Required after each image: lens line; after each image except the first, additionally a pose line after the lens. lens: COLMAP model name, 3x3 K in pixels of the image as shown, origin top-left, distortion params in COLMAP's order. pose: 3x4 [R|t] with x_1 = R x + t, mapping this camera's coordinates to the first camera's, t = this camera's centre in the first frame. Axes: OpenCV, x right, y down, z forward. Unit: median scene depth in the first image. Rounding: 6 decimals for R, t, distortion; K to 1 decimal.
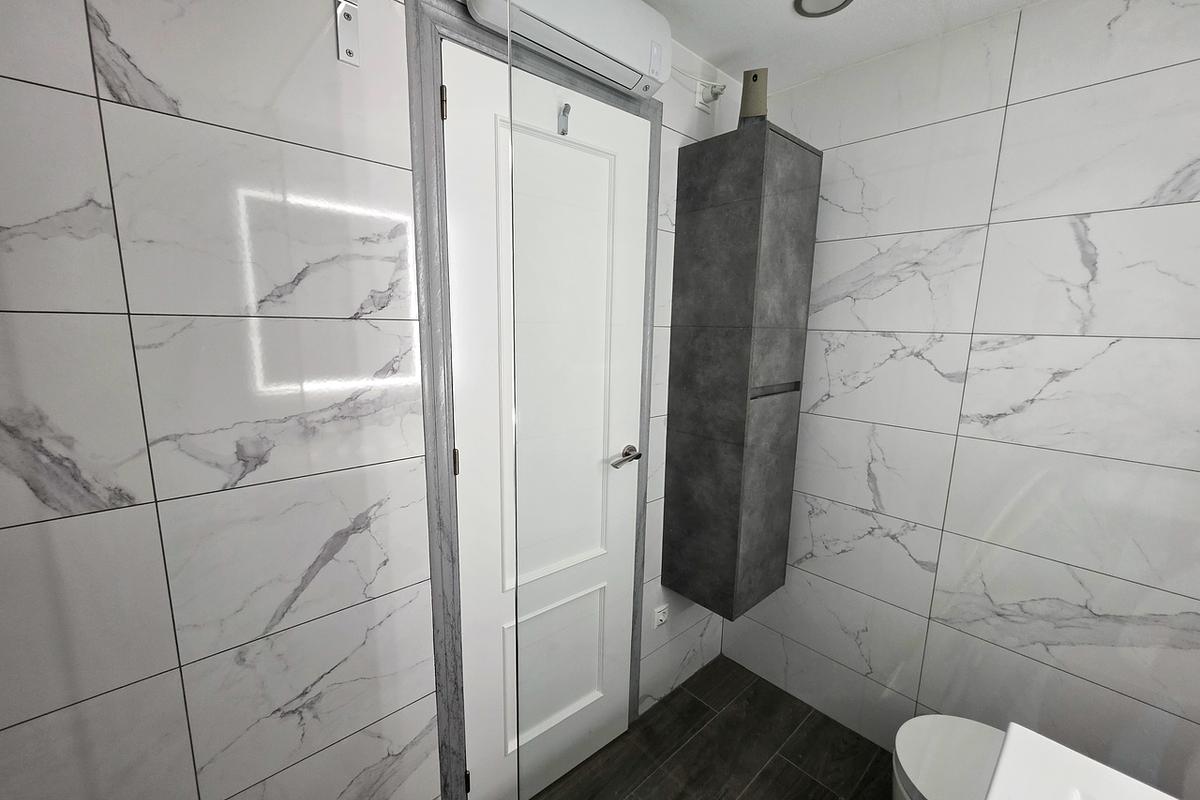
lens RADIAL K [[480.7, 0, 600.5], [0, 480.7, 402.4], [0, 0, 1]] dist [-0.002687, -0.000352]
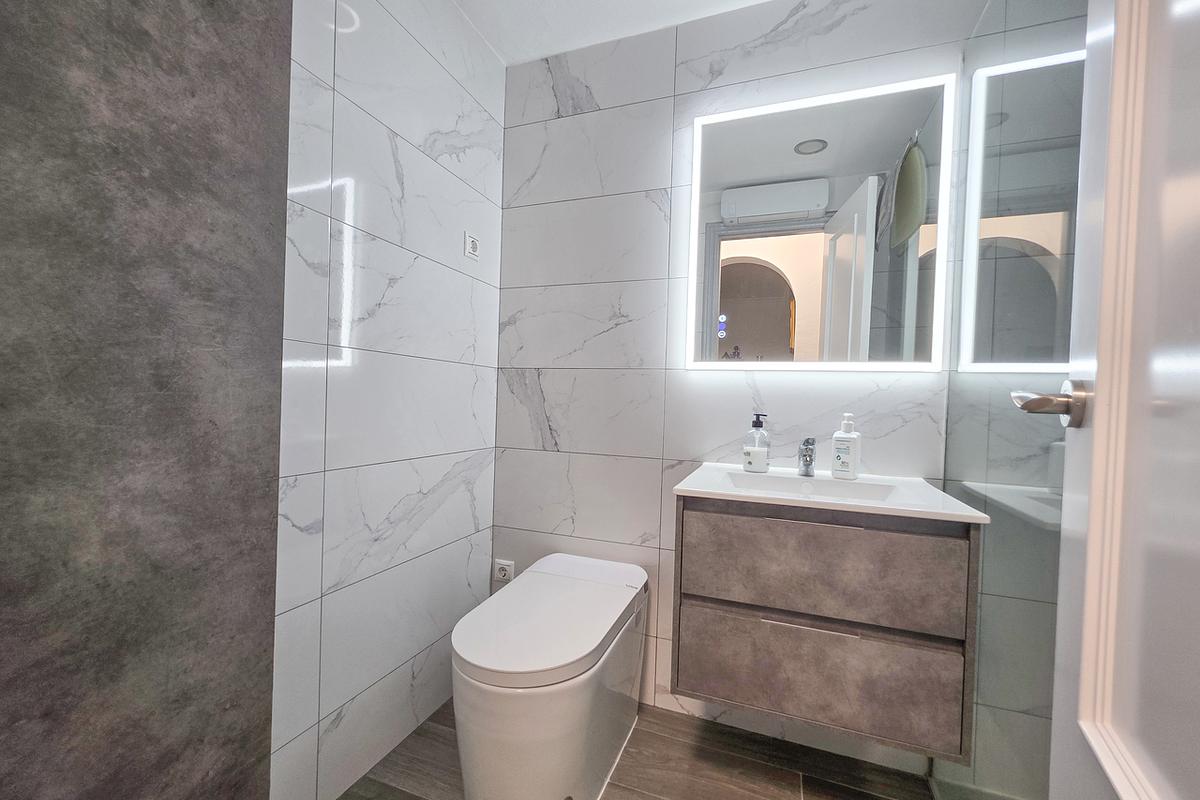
lens RADIAL K [[480.7, 0, 605.0], [0, 480.7, 407.7], [0, 0, 1]] dist [-0.002687, -0.000352]
pose [[-0.452328, -0.049201, 0.890493, -0.208767], [0.099628, 0.989440, 0.105275, 0.158741], [-0.886269, 0.136337, -0.442650, 1.139642]]
